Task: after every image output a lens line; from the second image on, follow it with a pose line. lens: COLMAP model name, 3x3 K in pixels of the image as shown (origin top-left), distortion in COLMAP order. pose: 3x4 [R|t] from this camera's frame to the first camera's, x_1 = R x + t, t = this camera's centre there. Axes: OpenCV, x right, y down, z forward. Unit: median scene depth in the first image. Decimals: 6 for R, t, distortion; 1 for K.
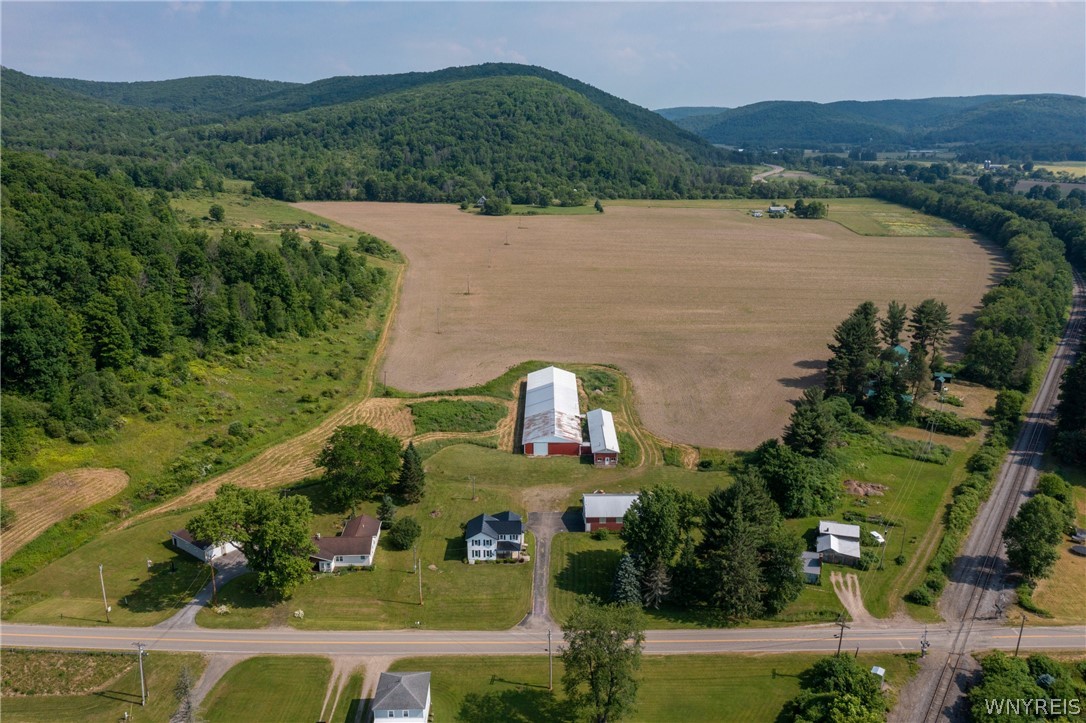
lens RADIAL K [[847.6, 0, 543.0], [0, 847.6, 361.5], [0, 0, 1]] dist [-0.017951, 0.021141]
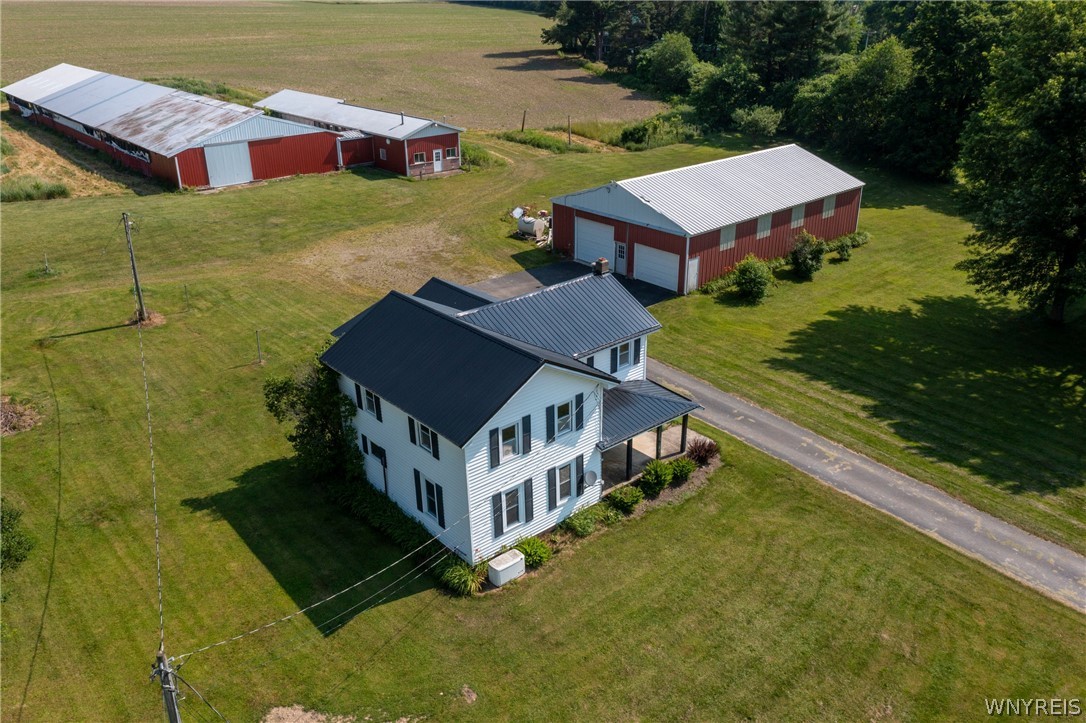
lens RADIAL K [[847.6, 0, 543.0], [0, 847.6, 361.5], [0, 0, 1]] dist [-0.017951, 0.021141]
pose [[0.755652, -0.269787, 0.596830, -0.115245], [0.179700, 0.961657, 0.207182, 0.120251], [-0.629840, -0.049307, 0.775158, 0.623480]]
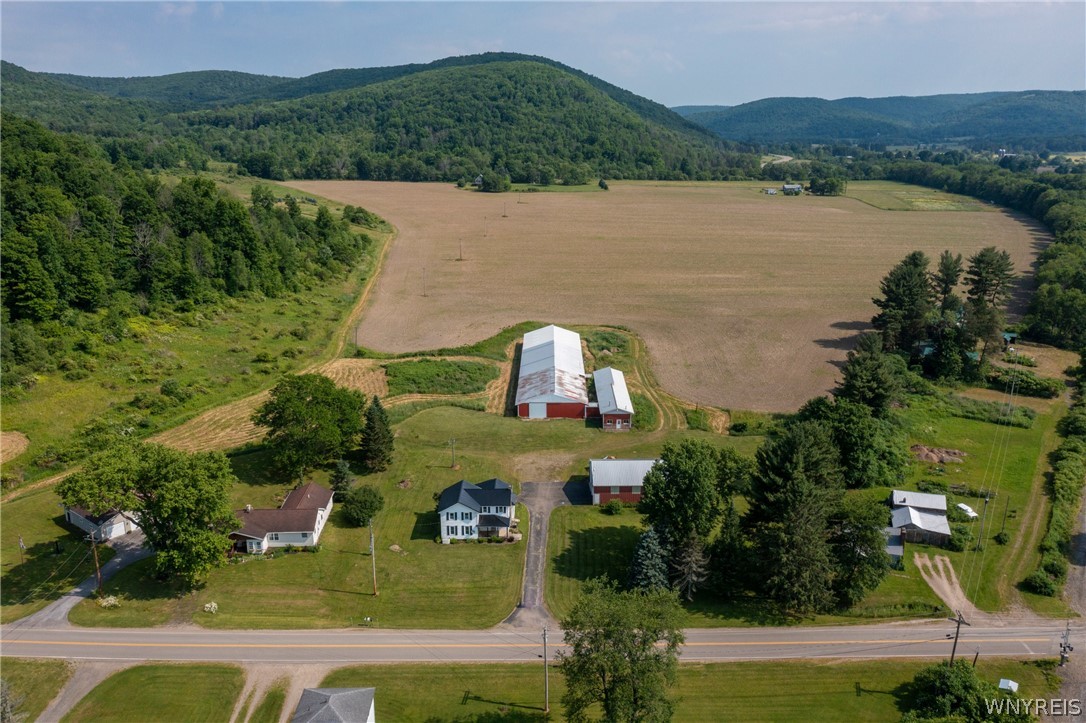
lens RADIAL K [[847.6, 0, 543.0], [0, 847.6, 361.5], [0, 0, 1]] dist [-0.017951, 0.021141]
pose [[0.999992, -0.001758, -0.003660, 0.005106], [0.001748, 0.999995, -0.002642, 0.053390], [0.003665, 0.002636, 0.999990, 0.162073]]
